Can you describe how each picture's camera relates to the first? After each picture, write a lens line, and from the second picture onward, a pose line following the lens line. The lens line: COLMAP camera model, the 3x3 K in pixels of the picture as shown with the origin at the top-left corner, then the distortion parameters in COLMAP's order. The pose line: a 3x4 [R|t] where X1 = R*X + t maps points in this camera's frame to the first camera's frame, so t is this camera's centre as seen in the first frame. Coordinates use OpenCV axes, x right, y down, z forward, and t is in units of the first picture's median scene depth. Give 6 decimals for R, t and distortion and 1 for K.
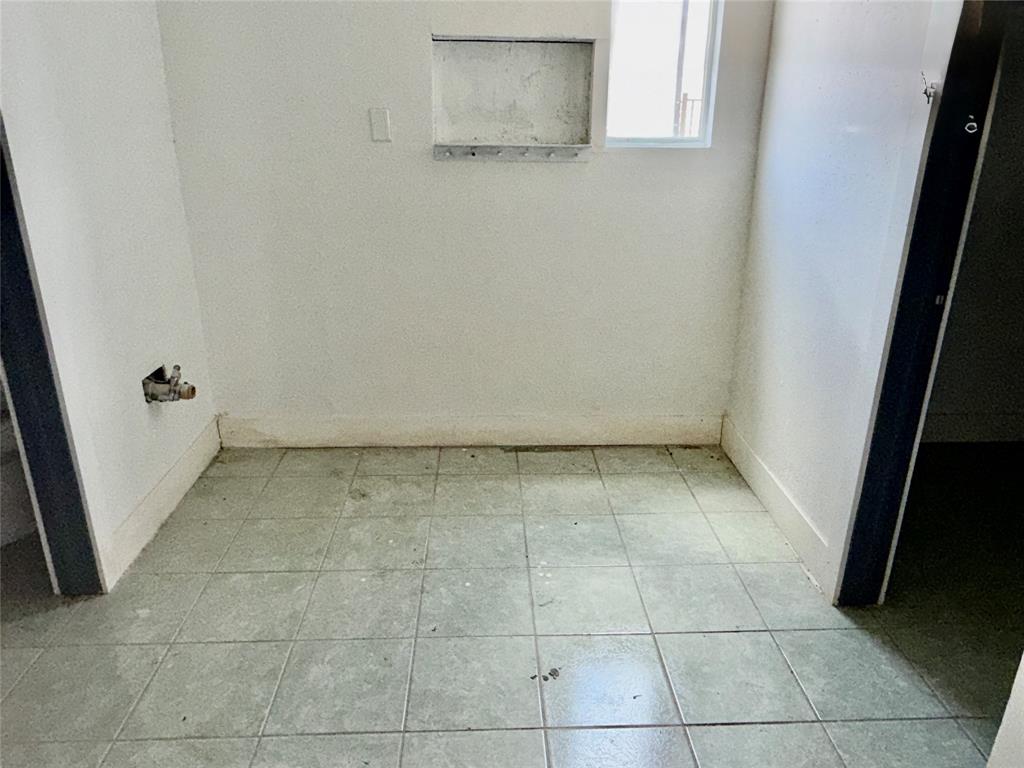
lens RADIAL K [[727.8, 0, 512.2], [0, 727.8, 382.5], [0, 0, 1]] dist [-0.000680, -0.000089]
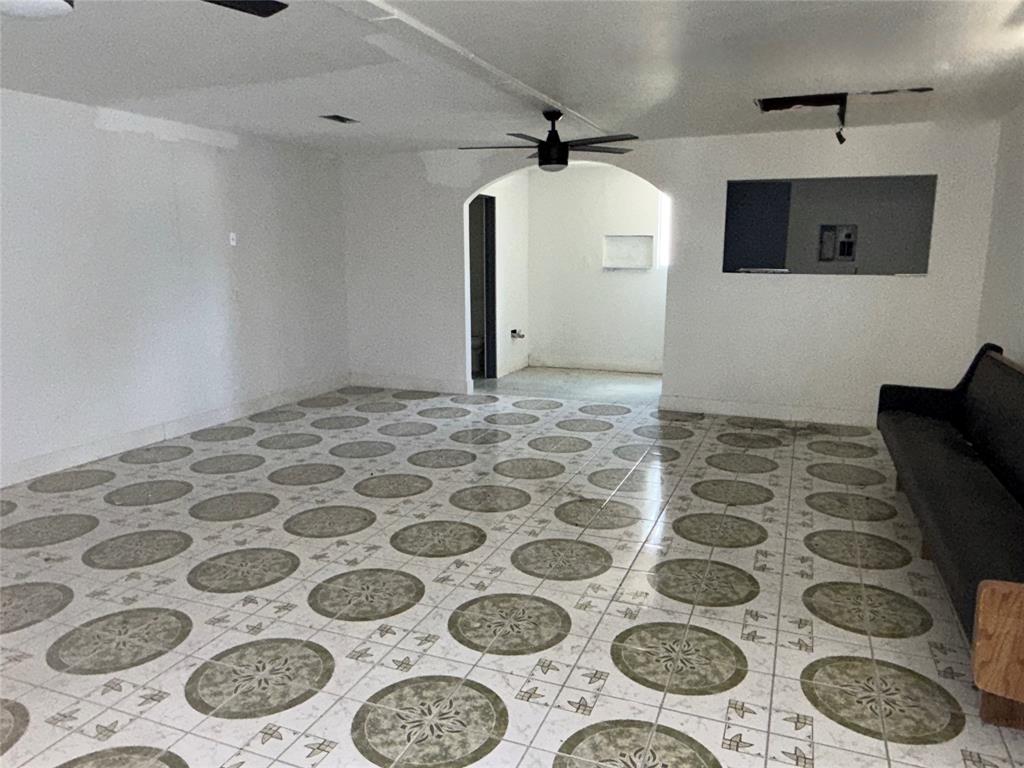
lens RADIAL K [[727.8, 0, 512.9], [0, 727.8, 384.7], [0, 0, 1]] dist [-0.000680, -0.000089]
pose [[0.911228, 0.067032, -0.406411, 0.856777], [-0.134955, 0.980794, -0.140818, 0.674509], [0.389166, 0.183164, 0.902774, -1.920469]]
